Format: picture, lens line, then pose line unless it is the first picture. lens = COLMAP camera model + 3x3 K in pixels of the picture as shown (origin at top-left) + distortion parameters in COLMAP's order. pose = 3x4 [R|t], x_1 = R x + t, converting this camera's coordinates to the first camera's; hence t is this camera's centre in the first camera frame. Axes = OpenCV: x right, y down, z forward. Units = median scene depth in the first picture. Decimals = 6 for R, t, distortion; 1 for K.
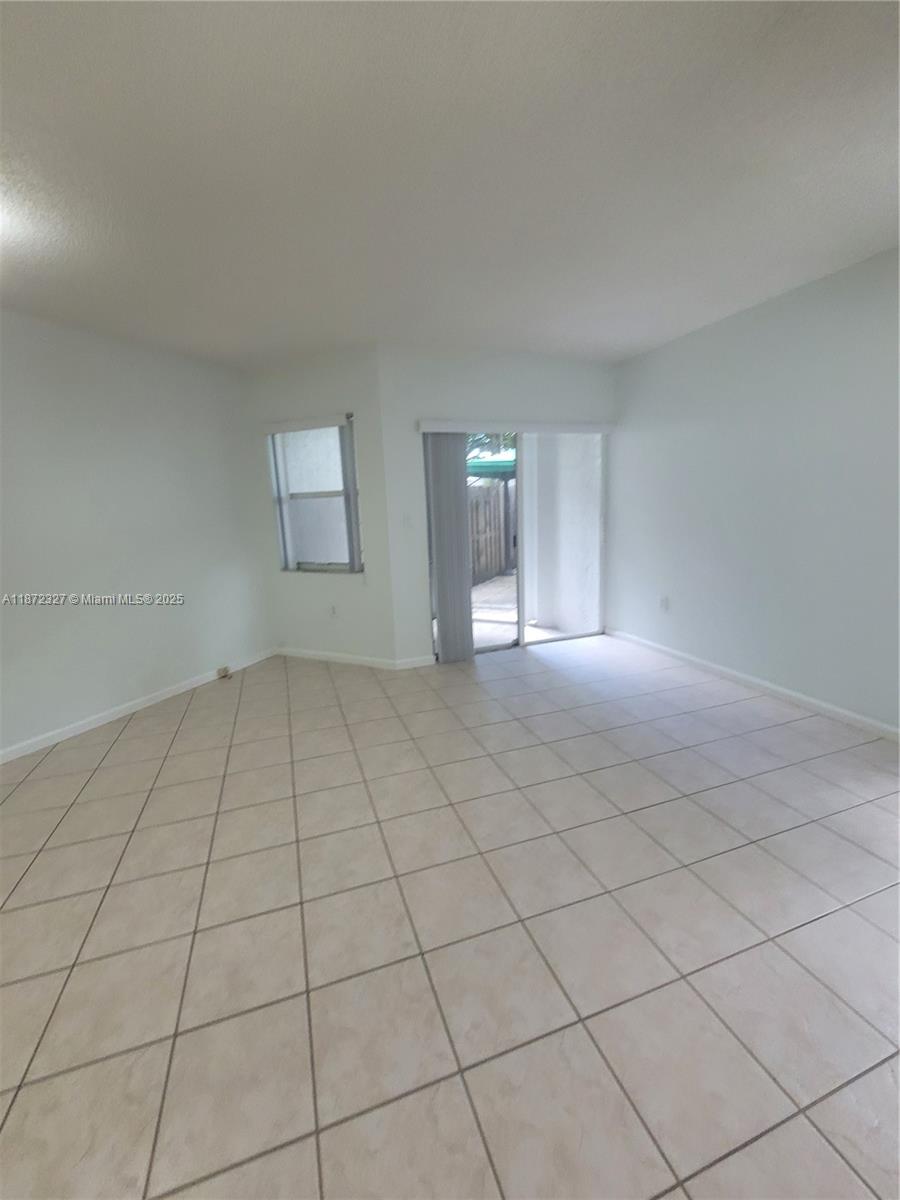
lens RADIAL K [[491.3, 0, 442.1], [0, 491.3, 600.1], [0, 0, 1]] dist [0.002508, -0.001842]
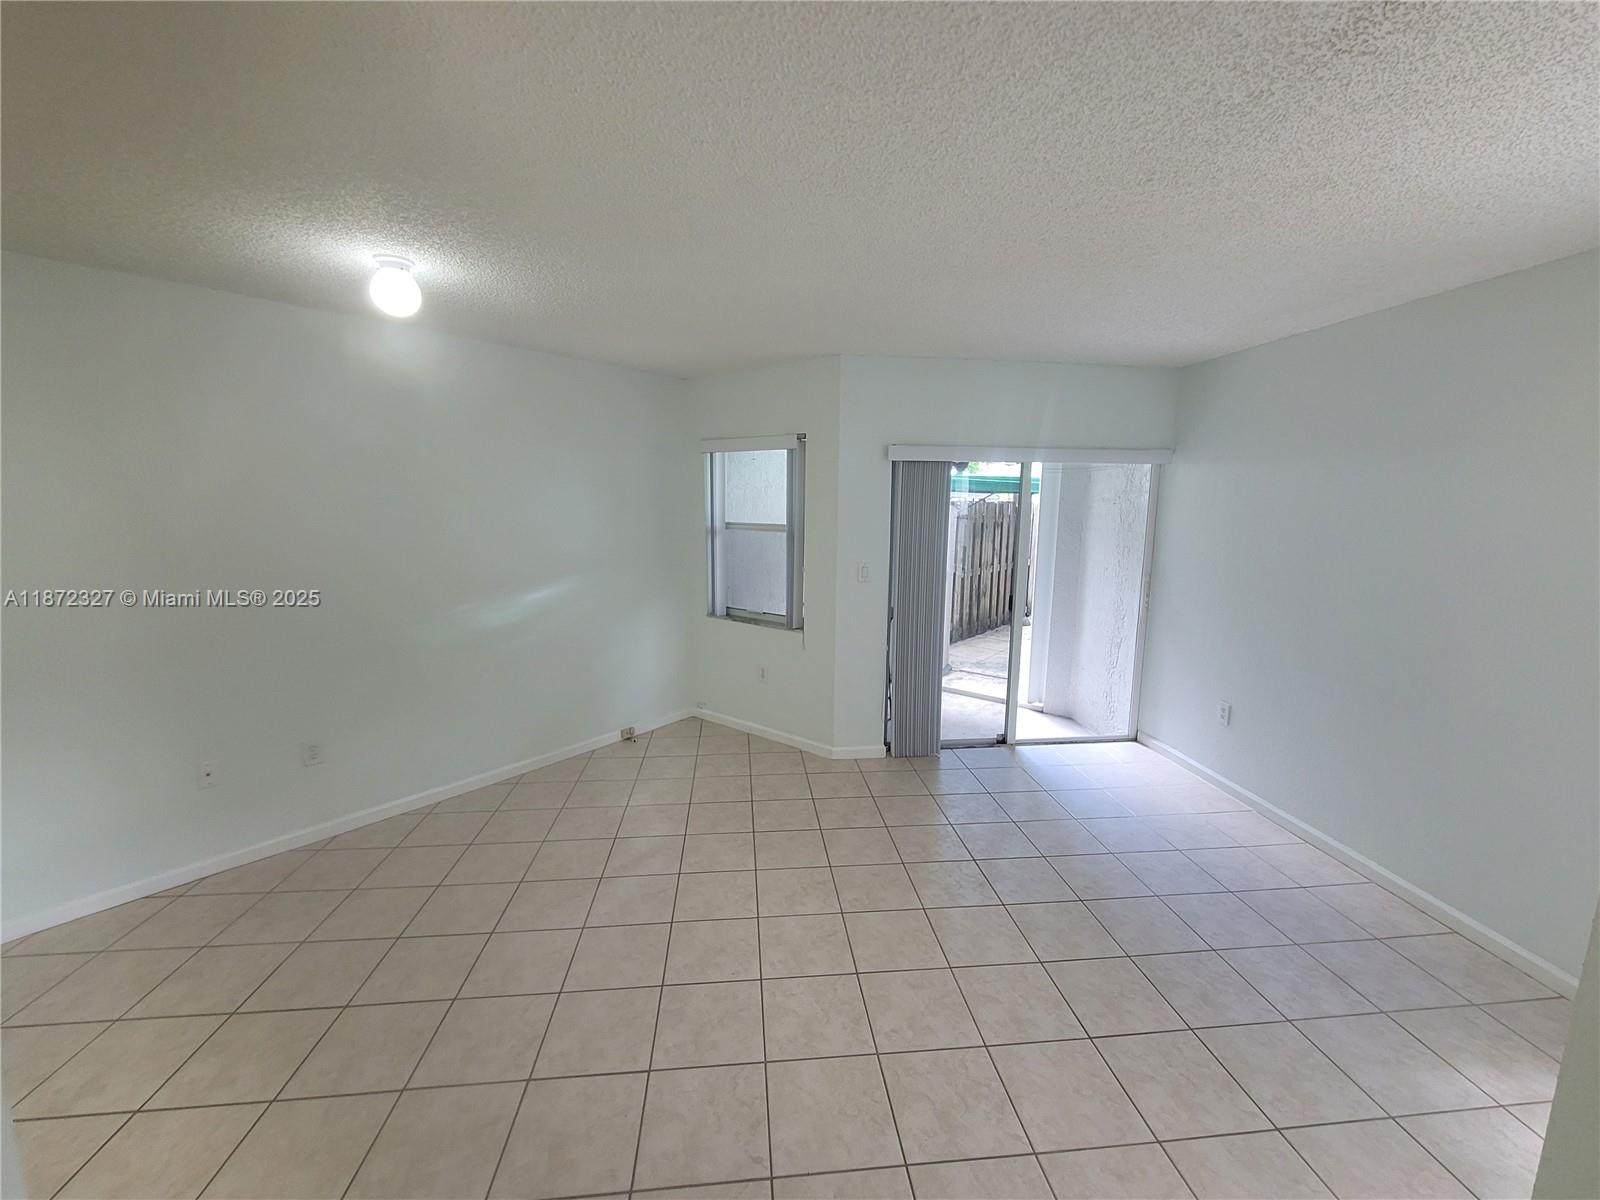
lens RADIAL K [[655.0, 0, 803.0], [0, 655.0, 606.3], [0, 0, 1]] dist [0.002508, -0.001842]
pose [[0.973405, 0.089250, -0.210989, 0.057516], [-0.094672, 0.995384, -0.015719, -0.076850], [0.208612, 0.035276, 0.977362, -0.028038]]
